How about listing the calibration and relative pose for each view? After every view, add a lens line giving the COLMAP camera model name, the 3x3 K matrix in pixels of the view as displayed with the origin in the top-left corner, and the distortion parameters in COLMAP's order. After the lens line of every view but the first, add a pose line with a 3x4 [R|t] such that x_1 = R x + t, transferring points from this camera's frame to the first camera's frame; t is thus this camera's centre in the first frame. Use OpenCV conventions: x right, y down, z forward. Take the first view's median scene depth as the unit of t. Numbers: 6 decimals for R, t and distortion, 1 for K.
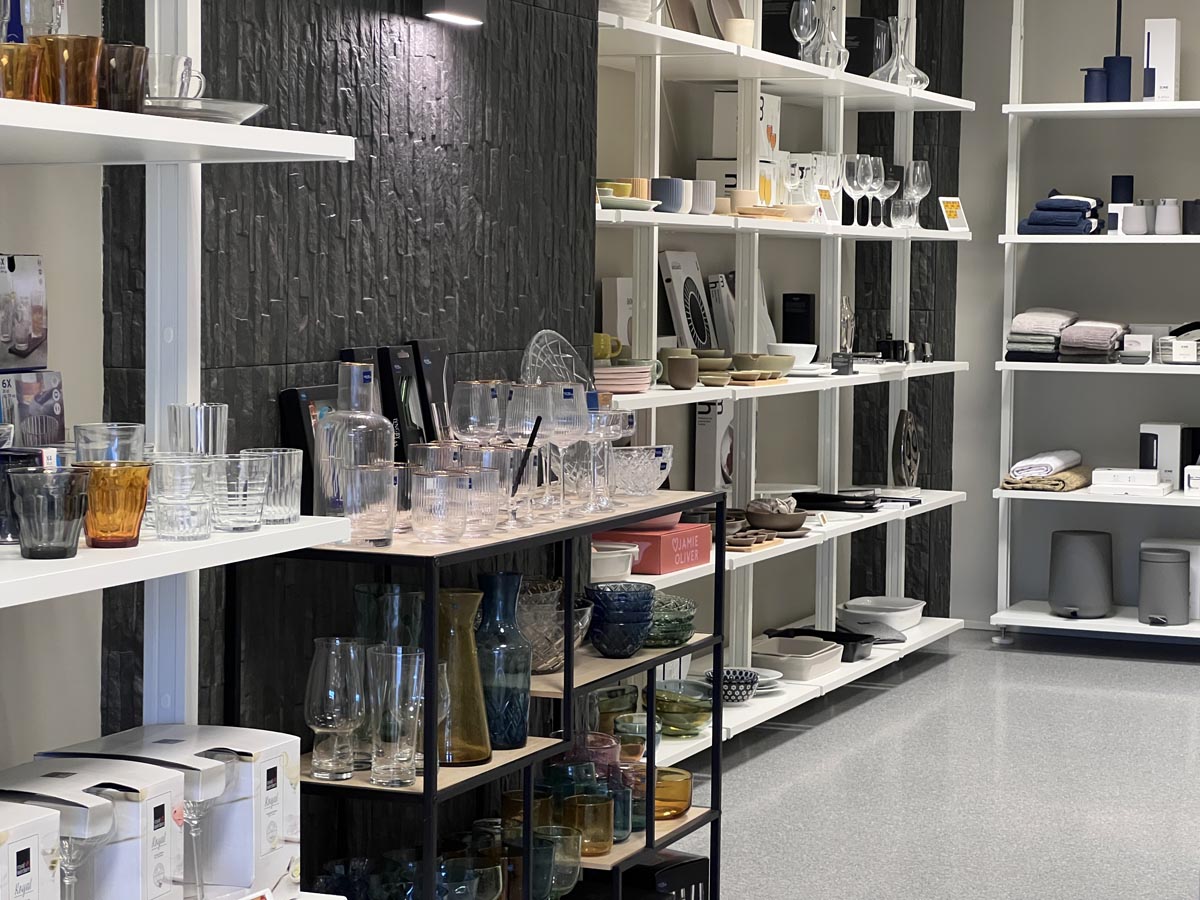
lens RADIAL K [[2737.8, 0, 603.0], [0, 2737.8, 412.0], [0, 0, 1]] dist [-0.136054, 5.896323]
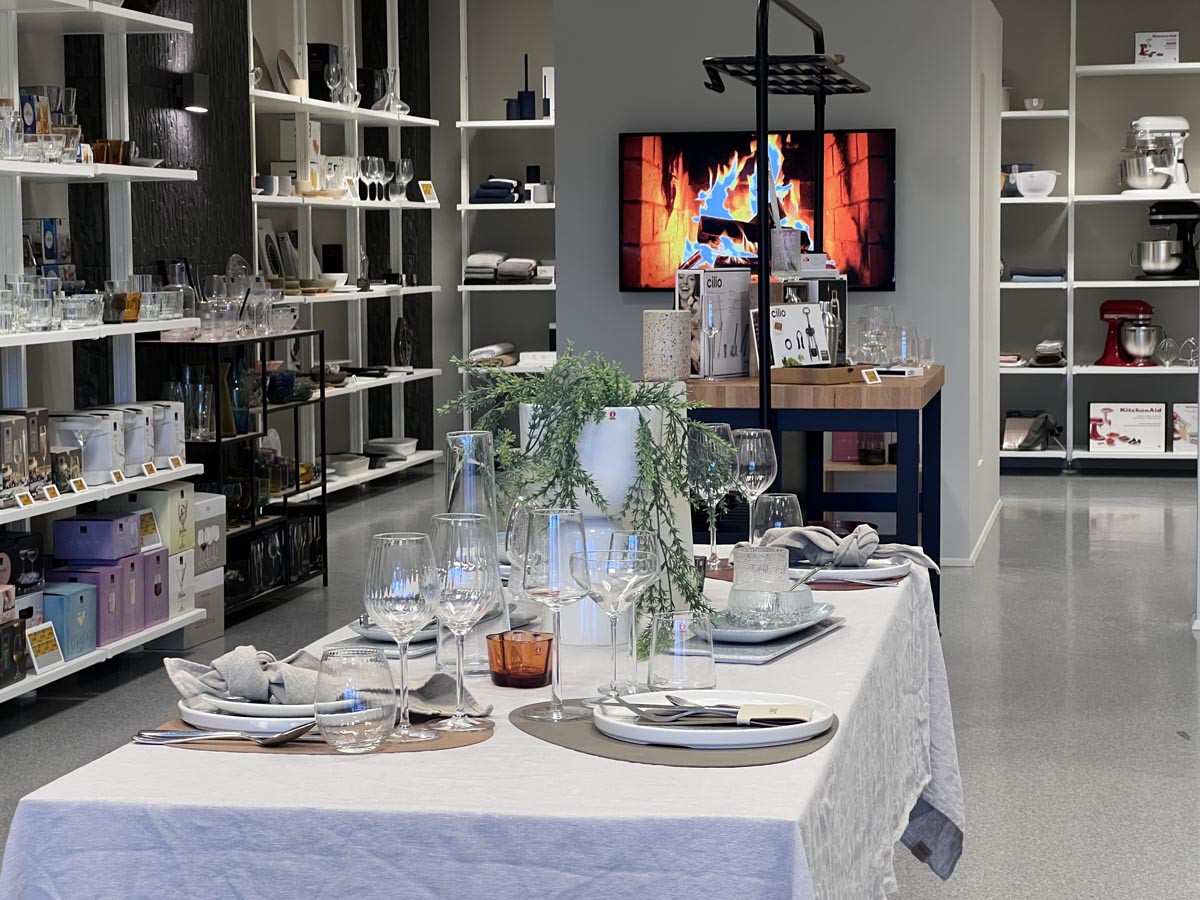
lens RADIAL K [[2737.8, 0, 603.0], [0, 2737.8, 412.0], [0, 0, 1]] dist [-0.136054, 5.896323]
pose [[0.981760, -0.033149, 0.187213, -0.074632], [0.031233, 0.999425, 0.013177, 0.038111], [-0.187542, -0.007089, 0.982231, -0.587215]]
